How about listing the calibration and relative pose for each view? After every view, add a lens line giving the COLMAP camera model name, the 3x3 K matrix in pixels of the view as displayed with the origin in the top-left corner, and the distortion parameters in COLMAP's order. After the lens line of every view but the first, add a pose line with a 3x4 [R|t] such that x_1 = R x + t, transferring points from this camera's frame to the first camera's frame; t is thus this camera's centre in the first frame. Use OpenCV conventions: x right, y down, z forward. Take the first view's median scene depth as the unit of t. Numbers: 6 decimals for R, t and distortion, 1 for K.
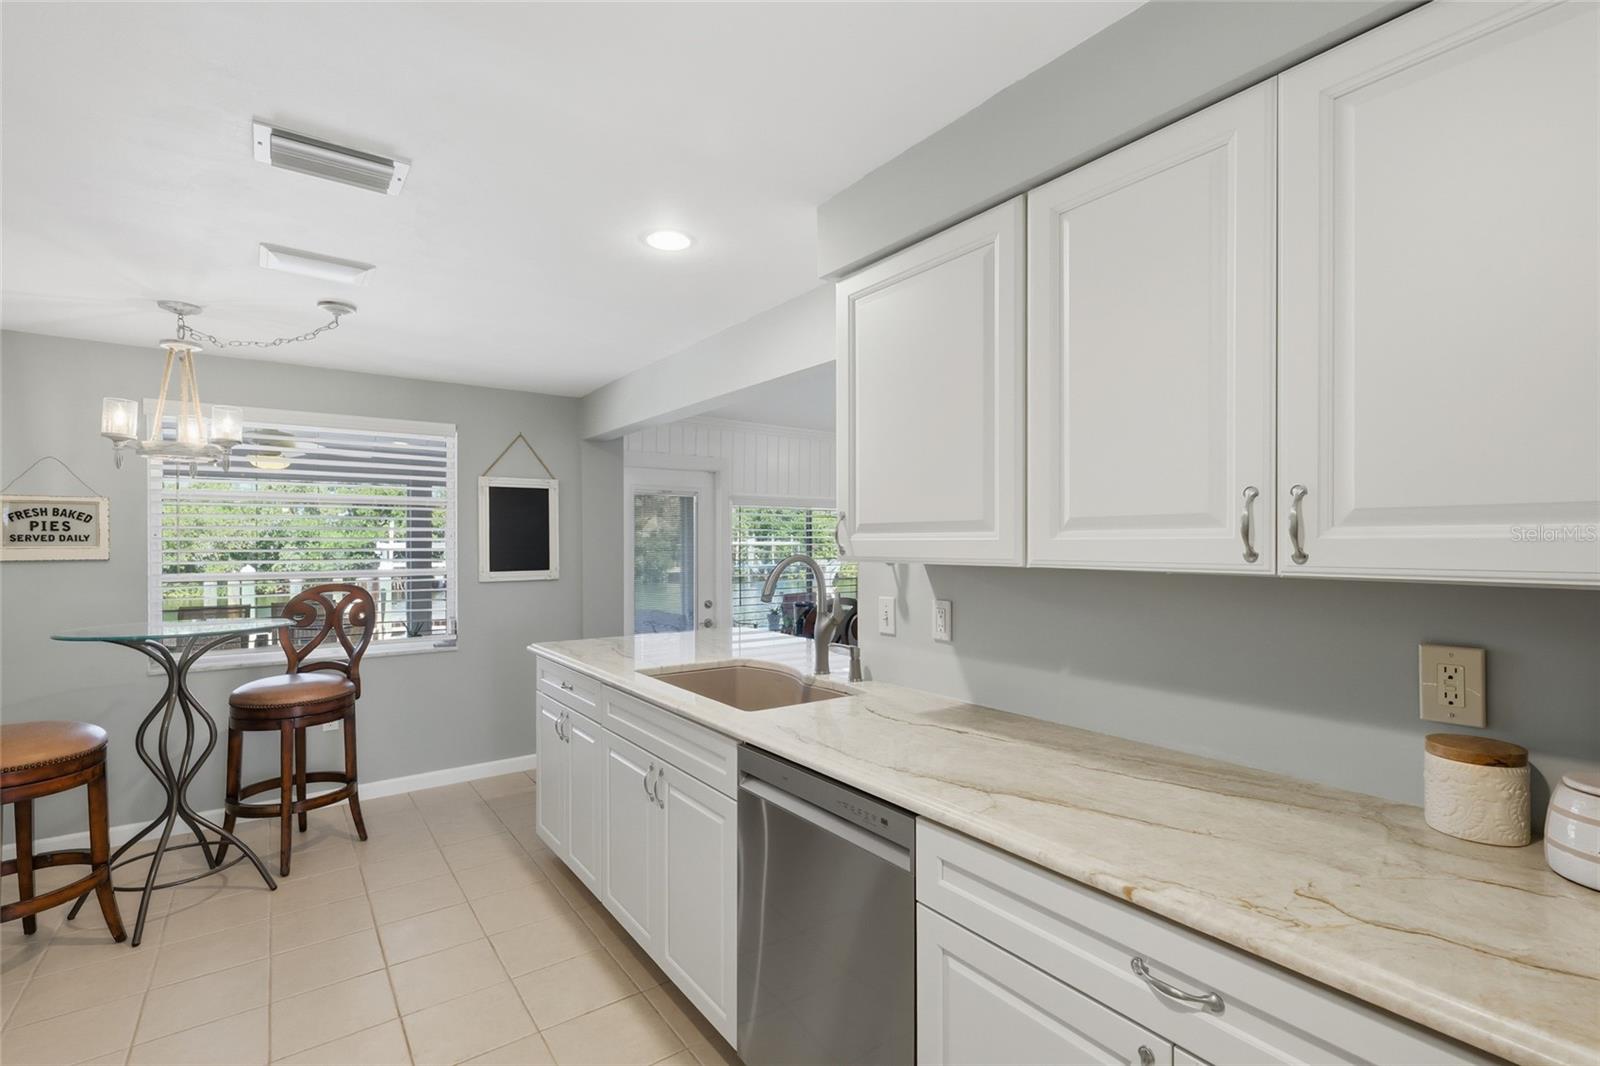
lens RADIAL K [[704.6, 0, 762.7], [0, 704.6, 543.2], [0, 0, 1]] dist [0.005414, -0.000364]
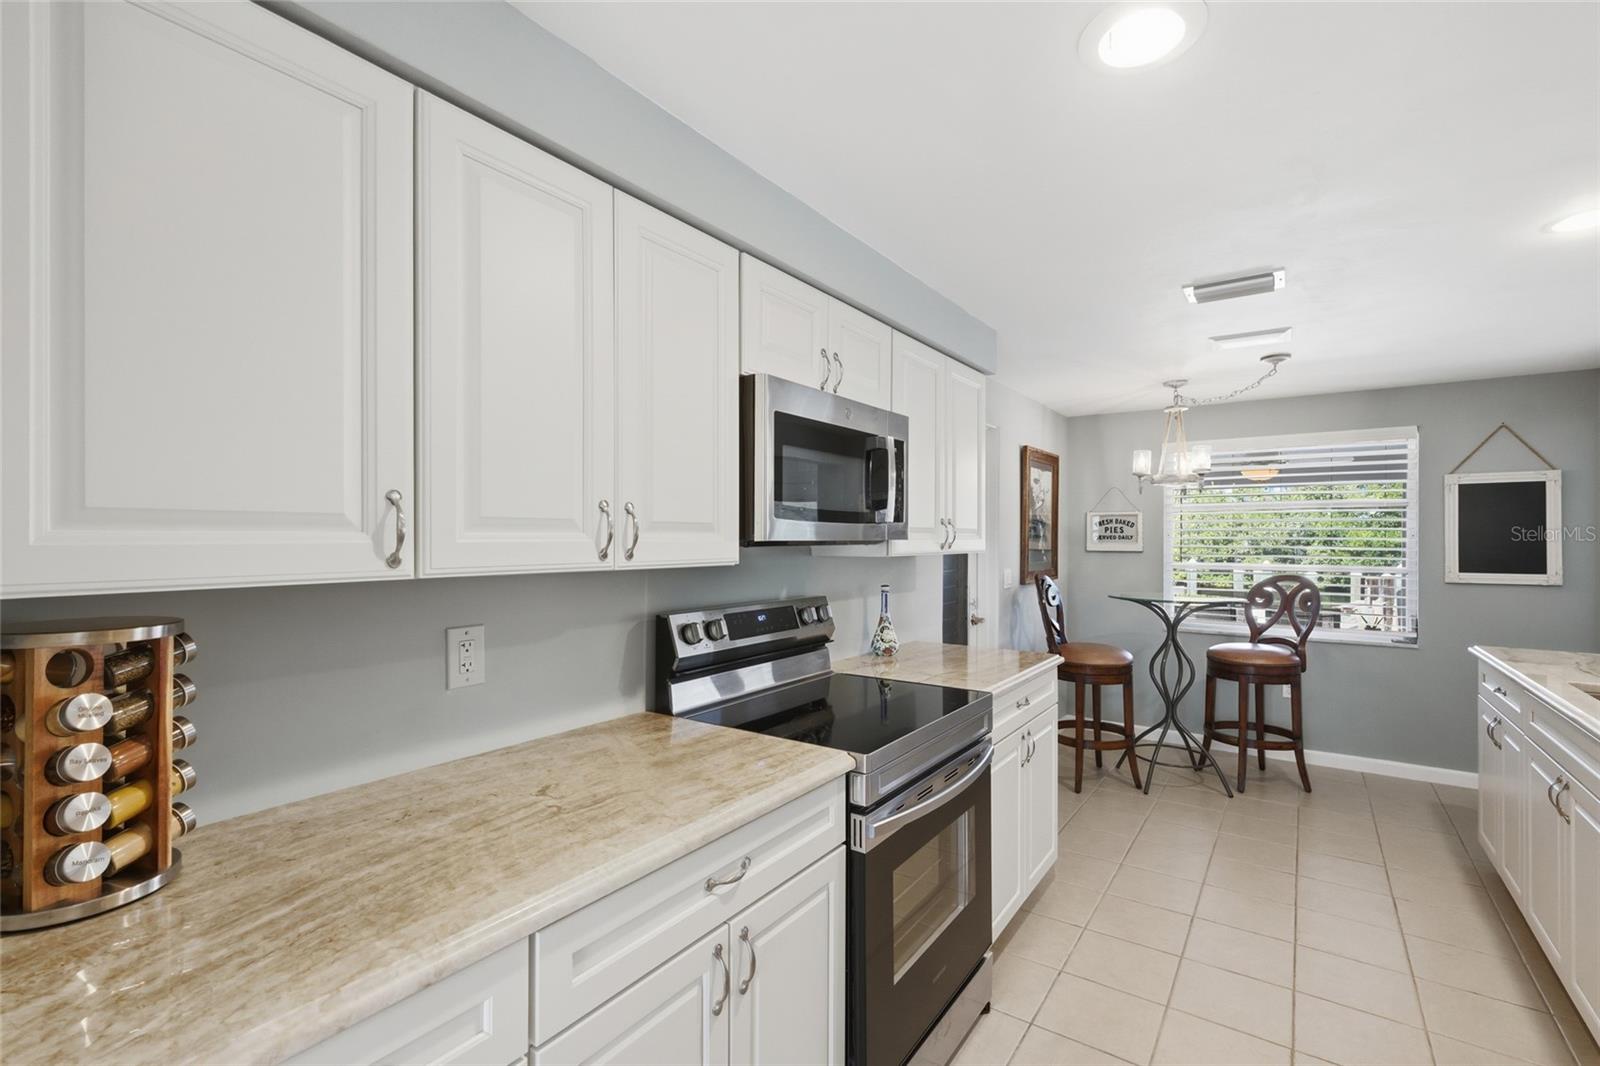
lens RADIAL K [[704.6, 0, 806.3], [0, 704.6, 540.7], [0, 0, 1]] dist [0.005414, -0.000364]
pose [[0.324625, 0.006035, -0.945823, 0.298428], [-0.007511, 0.999965, 0.003803, -0.000199], [0.945813, 0.005870, 0.324659, -0.196102]]
